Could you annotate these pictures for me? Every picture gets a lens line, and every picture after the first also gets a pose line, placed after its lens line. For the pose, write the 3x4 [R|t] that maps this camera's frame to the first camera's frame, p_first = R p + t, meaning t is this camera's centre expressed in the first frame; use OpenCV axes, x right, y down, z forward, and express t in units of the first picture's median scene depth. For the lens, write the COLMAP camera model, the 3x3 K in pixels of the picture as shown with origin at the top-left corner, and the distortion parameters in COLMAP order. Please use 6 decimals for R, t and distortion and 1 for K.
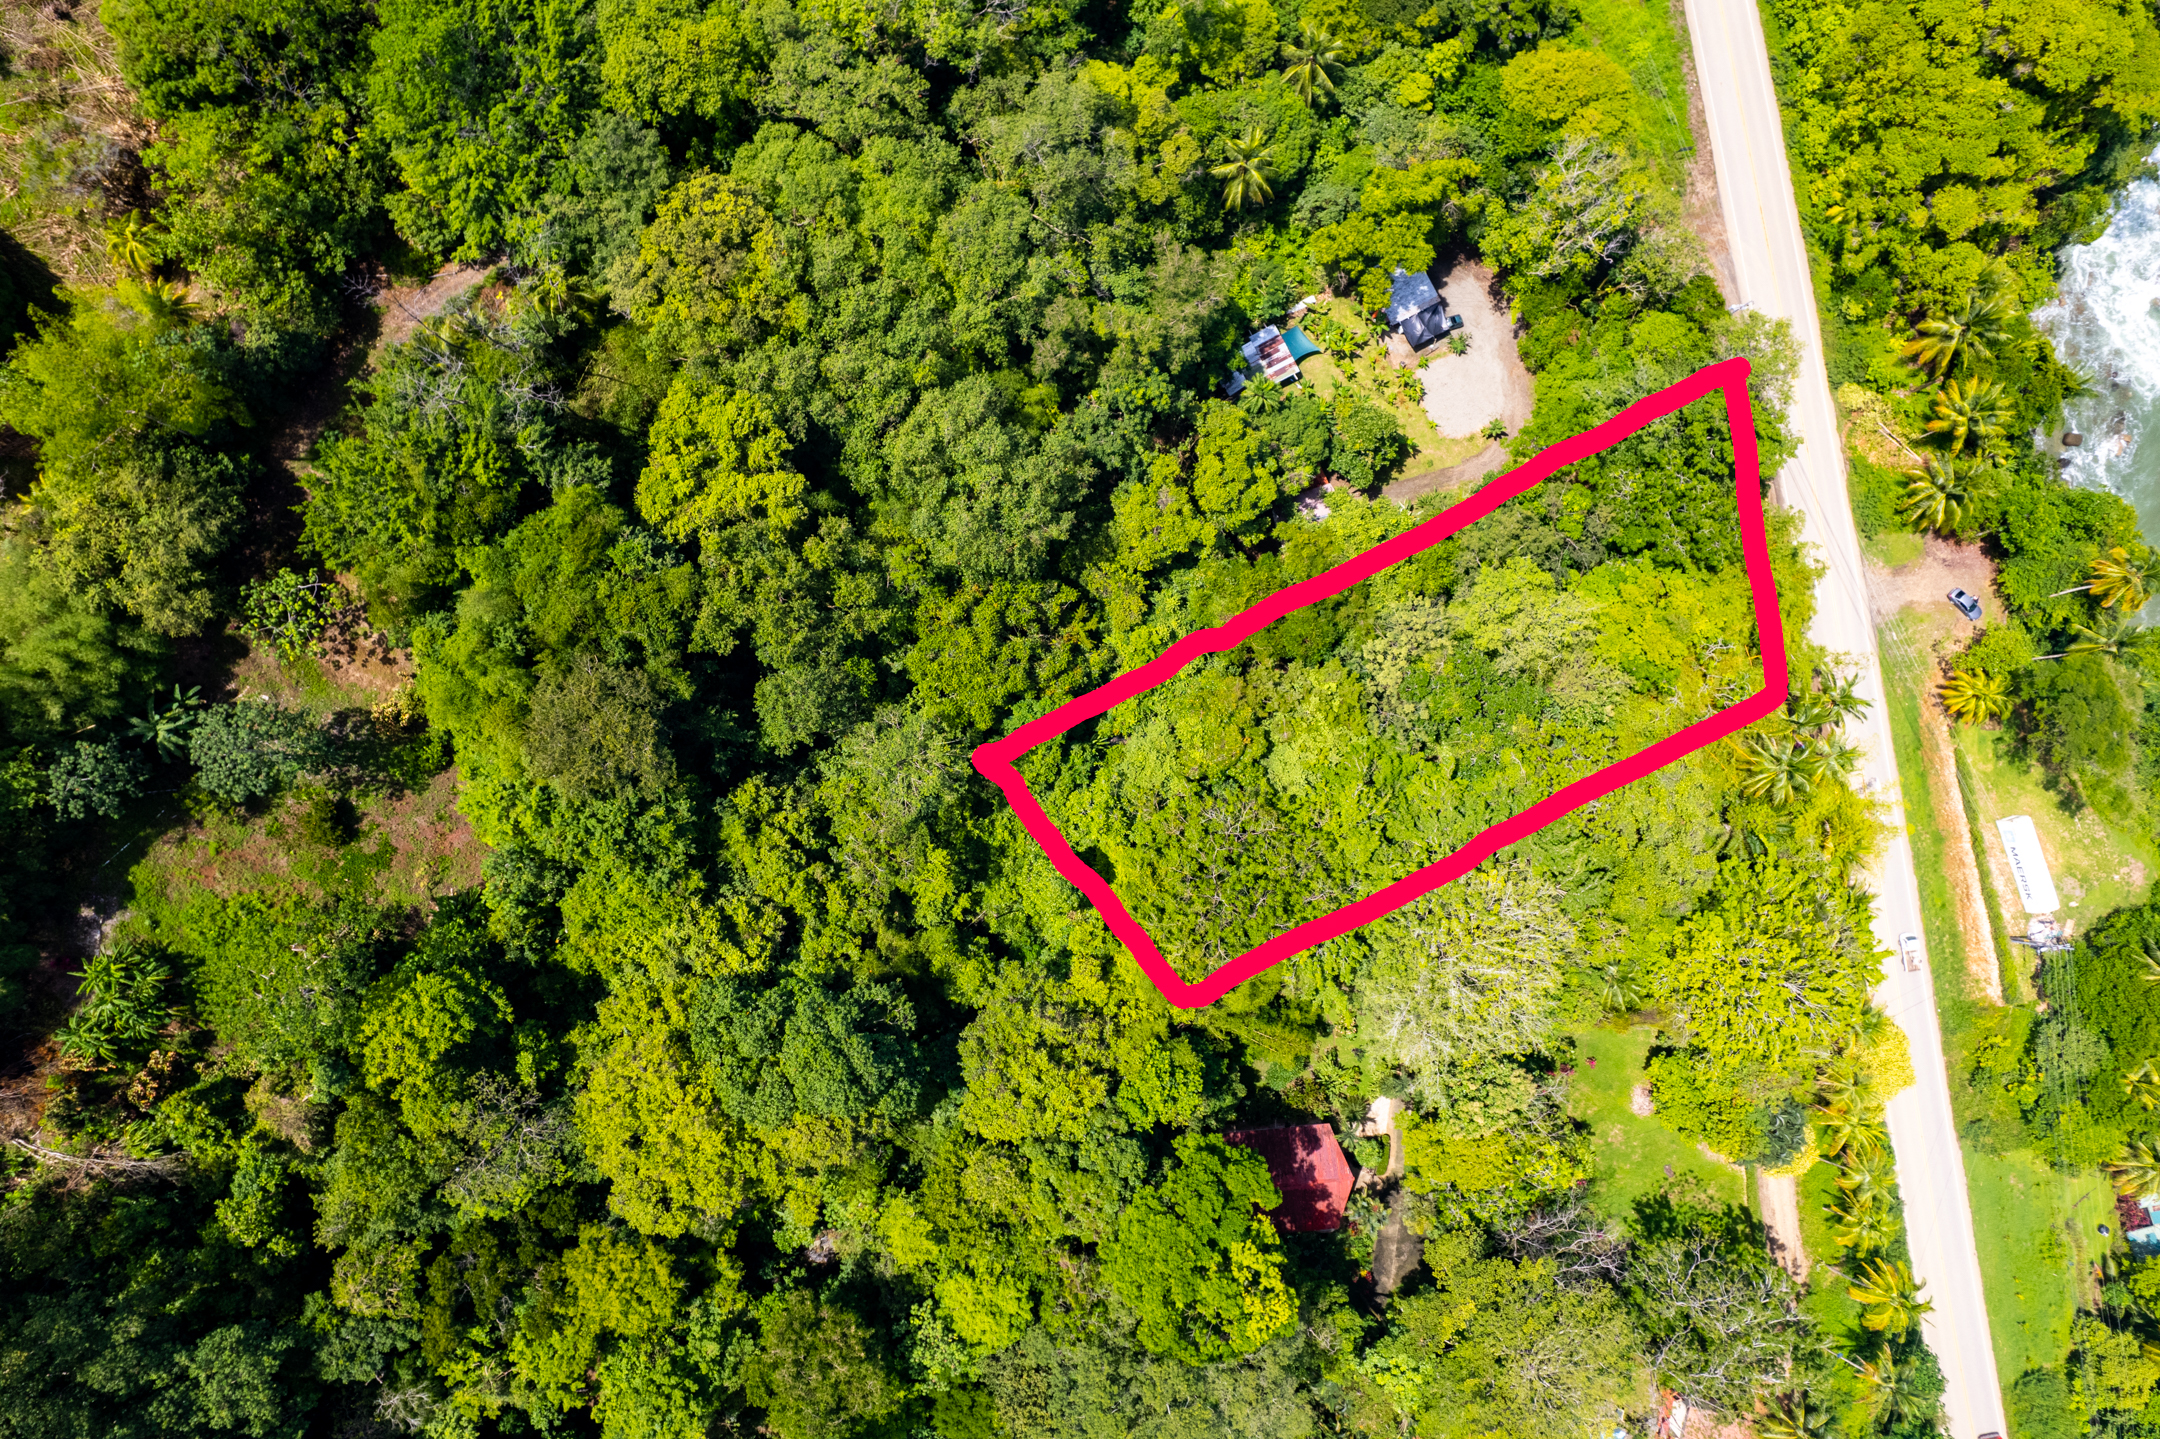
lens RADIAL K [[1377.6, 0, 1072.5], [0, 1377.6, 731.3], [0, 0, 1]] dist [-0.083234, 0.072300]
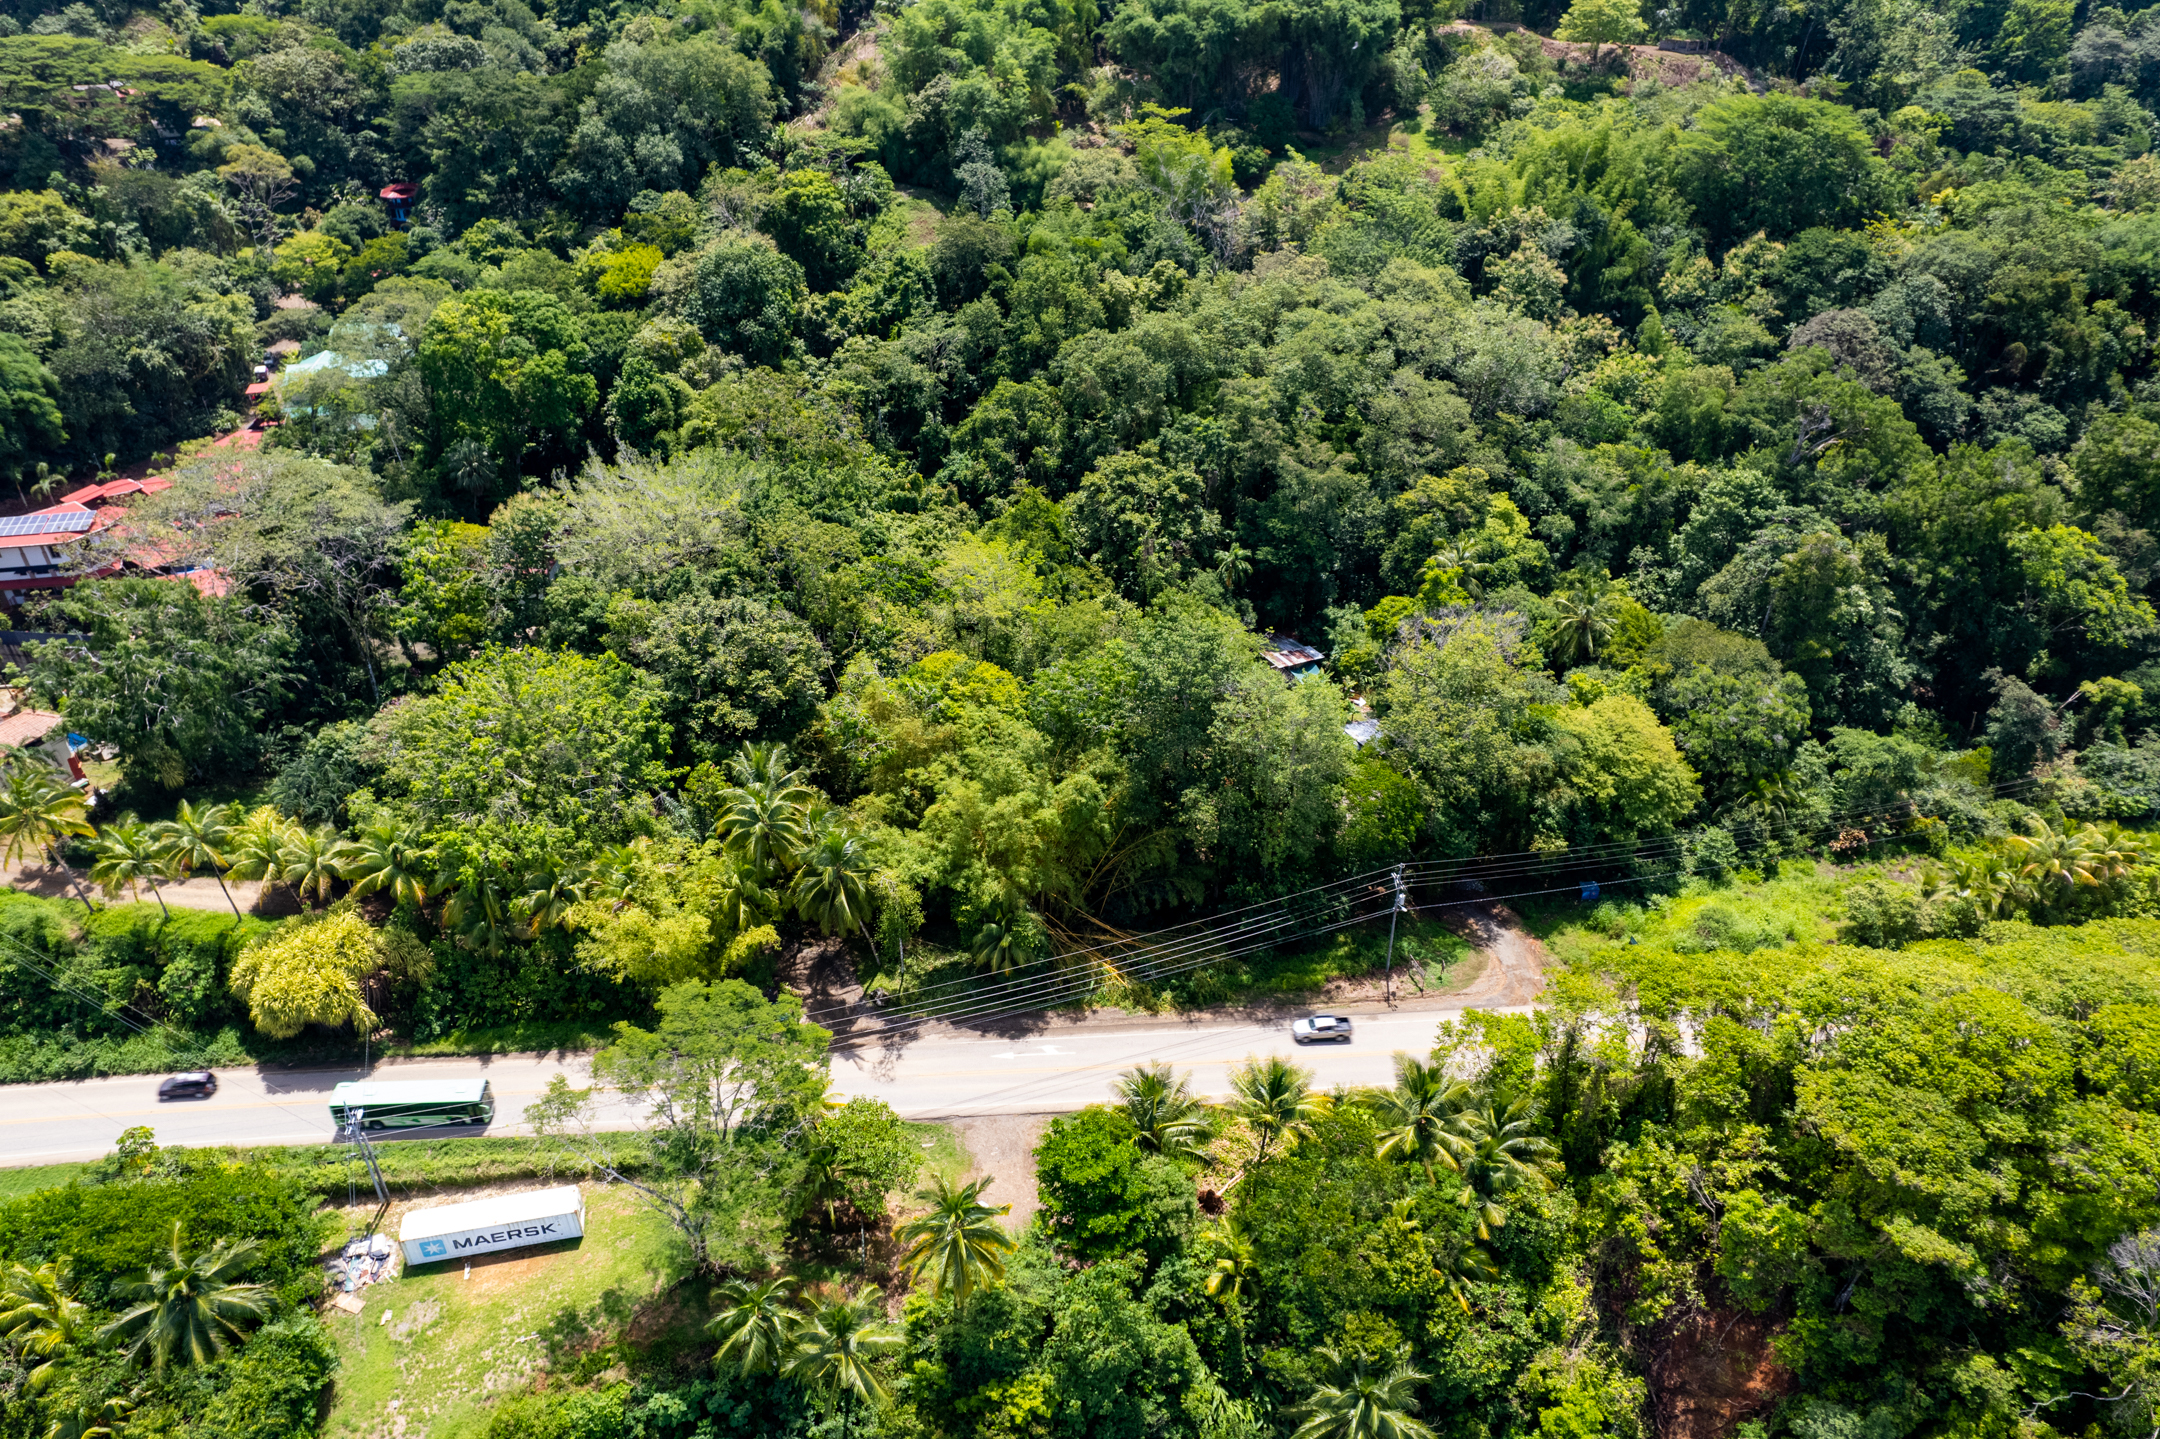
lens RADIAL K [[1377.6, 0, 1072.5], [0, 1377.6, 731.3], [0, 0, 1]] dist [-0.083234, 0.072300]
pose [[-0.055882, 0.522277, -0.850943, 1.176493], [-0.998068, -0.006036, 0.061839, -0.197908], [0.027161, 0.852755, 0.521605, 0.576876]]
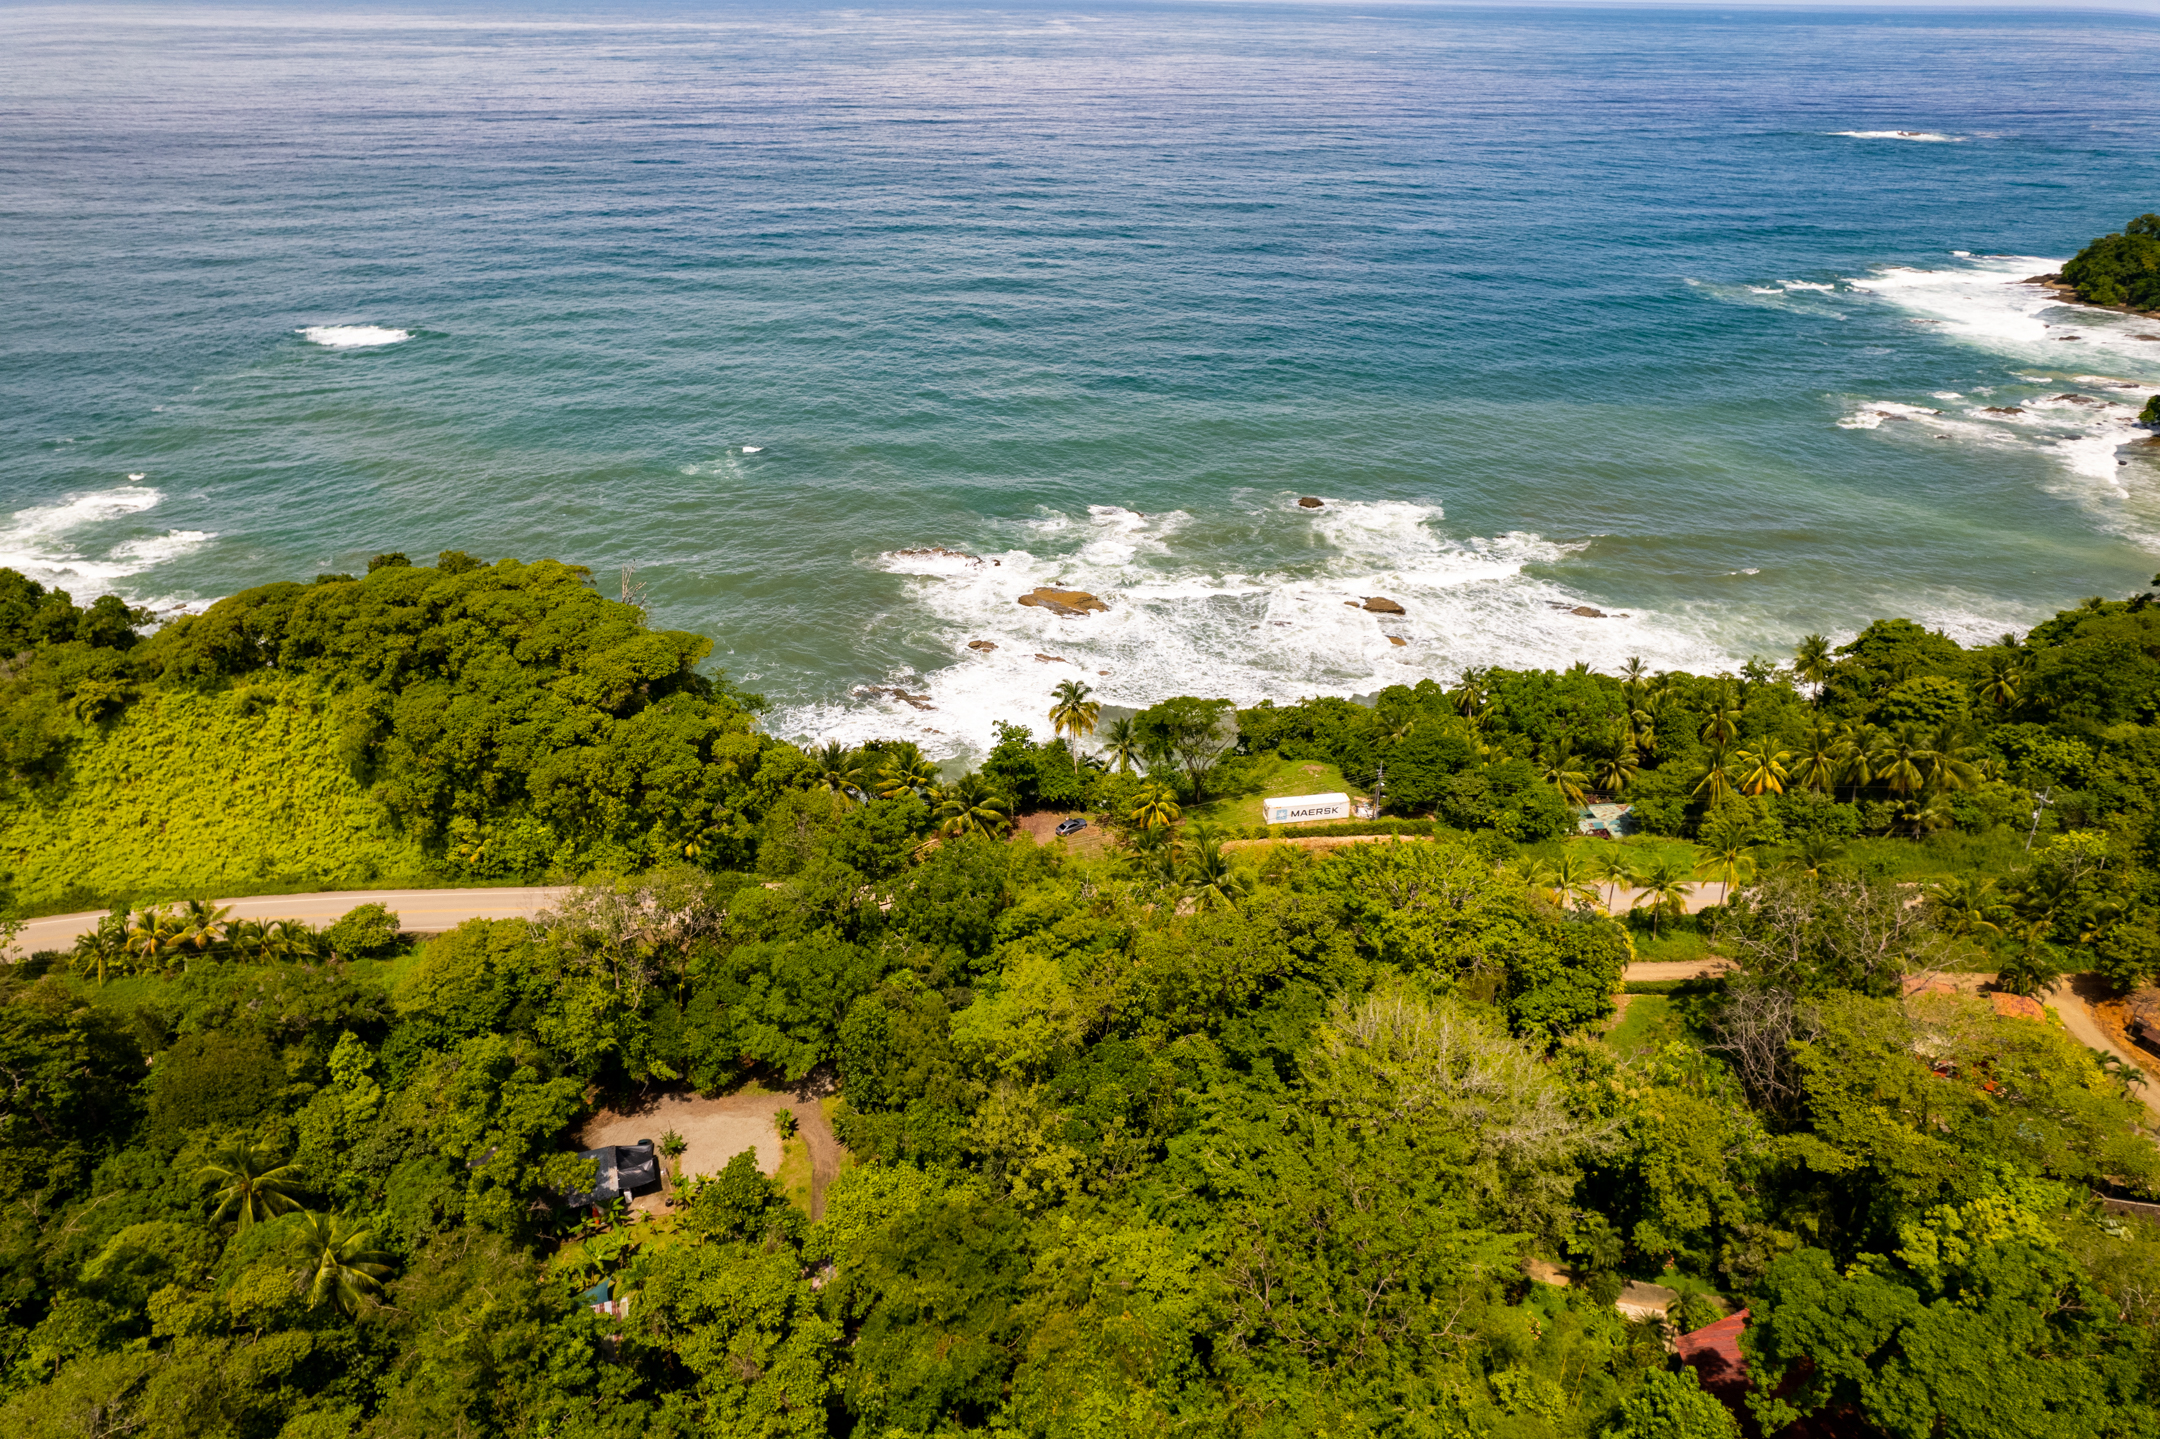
lens RADIAL K [[1377.6, 0, 1072.5], [0, 1377.6, 731.3], [0, 0, 1]] dist [-0.083234, 0.072300]
pose [[0.143526, -0.482358, 0.864136, -0.315449], [0.988944, 0.102796, -0.106876, 0.022484], [-0.037277, 0.869922, 0.491779, 0.415287]]
